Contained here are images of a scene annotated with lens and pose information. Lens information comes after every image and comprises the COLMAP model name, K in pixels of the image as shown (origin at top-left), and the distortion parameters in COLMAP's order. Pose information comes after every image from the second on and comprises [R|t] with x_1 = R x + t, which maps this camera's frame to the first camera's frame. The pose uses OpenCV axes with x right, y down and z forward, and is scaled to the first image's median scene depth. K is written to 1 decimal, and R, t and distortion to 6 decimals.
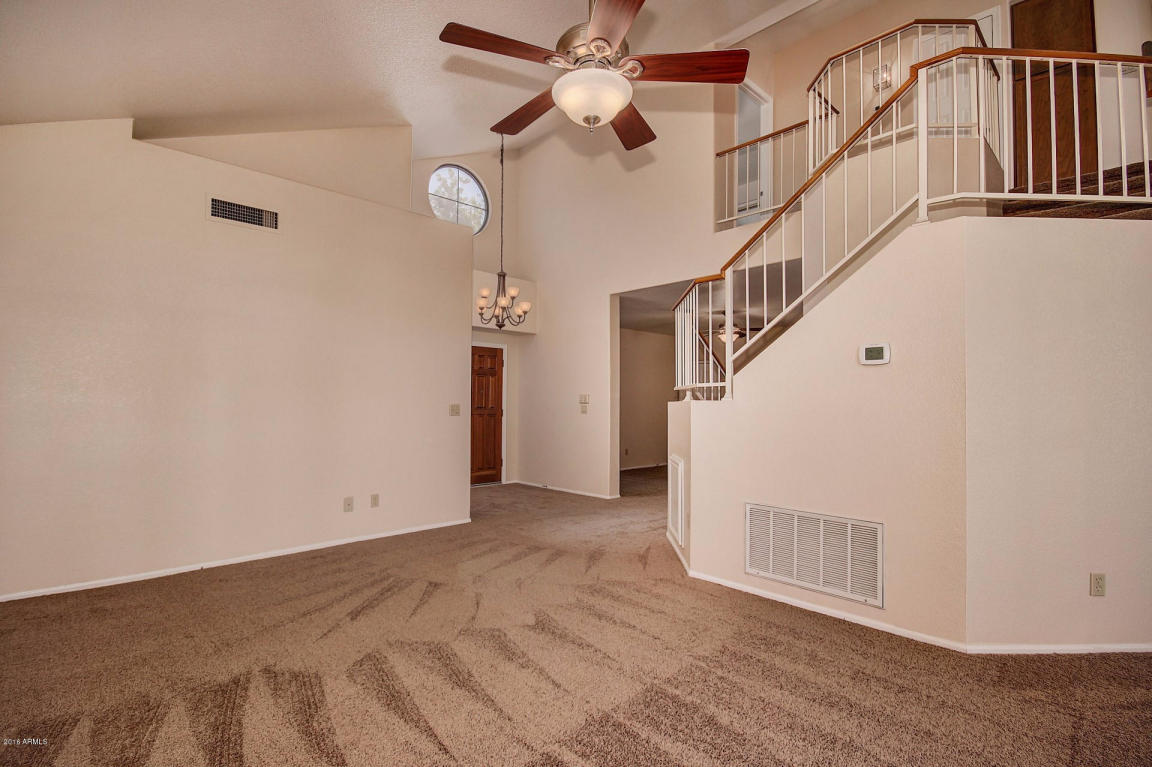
lens RADIAL K [[541.6, 0, 581.6], [0, 541.6, 389.2], [0, 0, 1]] dist [0.007446, -0.006407]
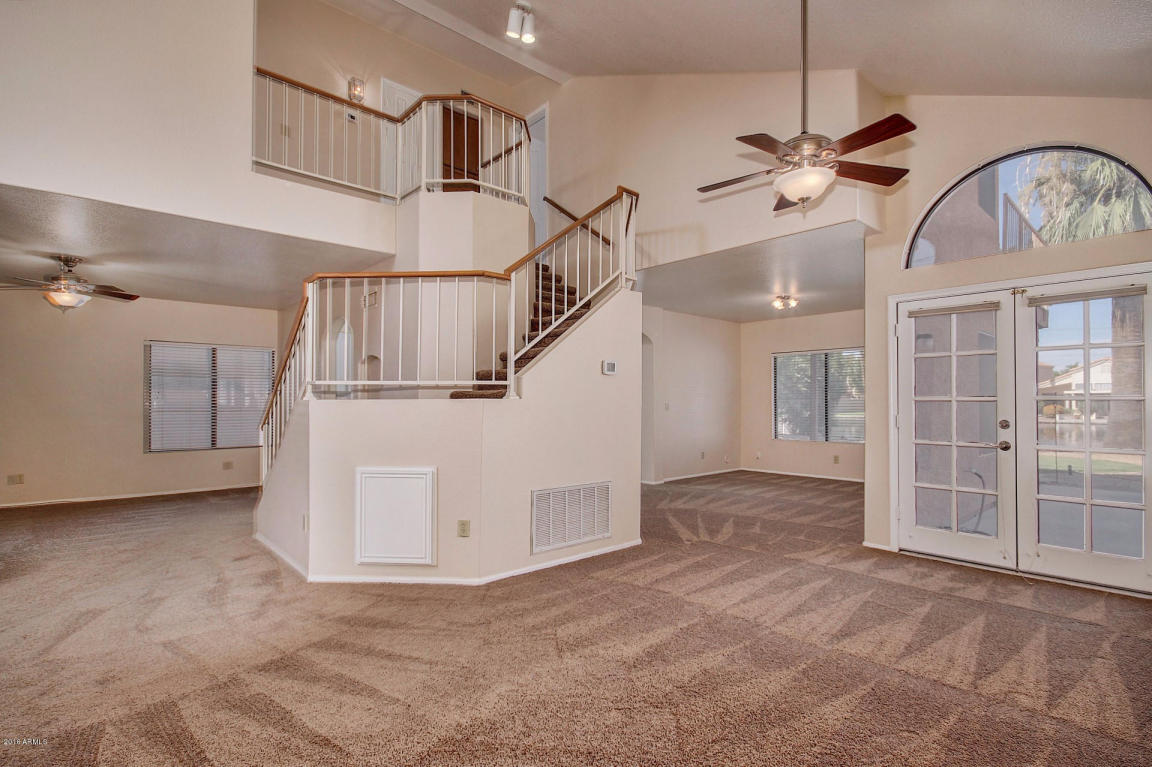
lens RADIAL K [[541.6, 0, 572.3], [0, 541.6, 390.5], [0, 0, 1]] dist [0.007446, -0.006407]
pose [[0.055616, 0.011503, 0.998386, -0.762154], [-0.025248, 0.999630, -0.010111, 0.012805], [-0.998133, -0.024645, 0.055886, 0.822311]]
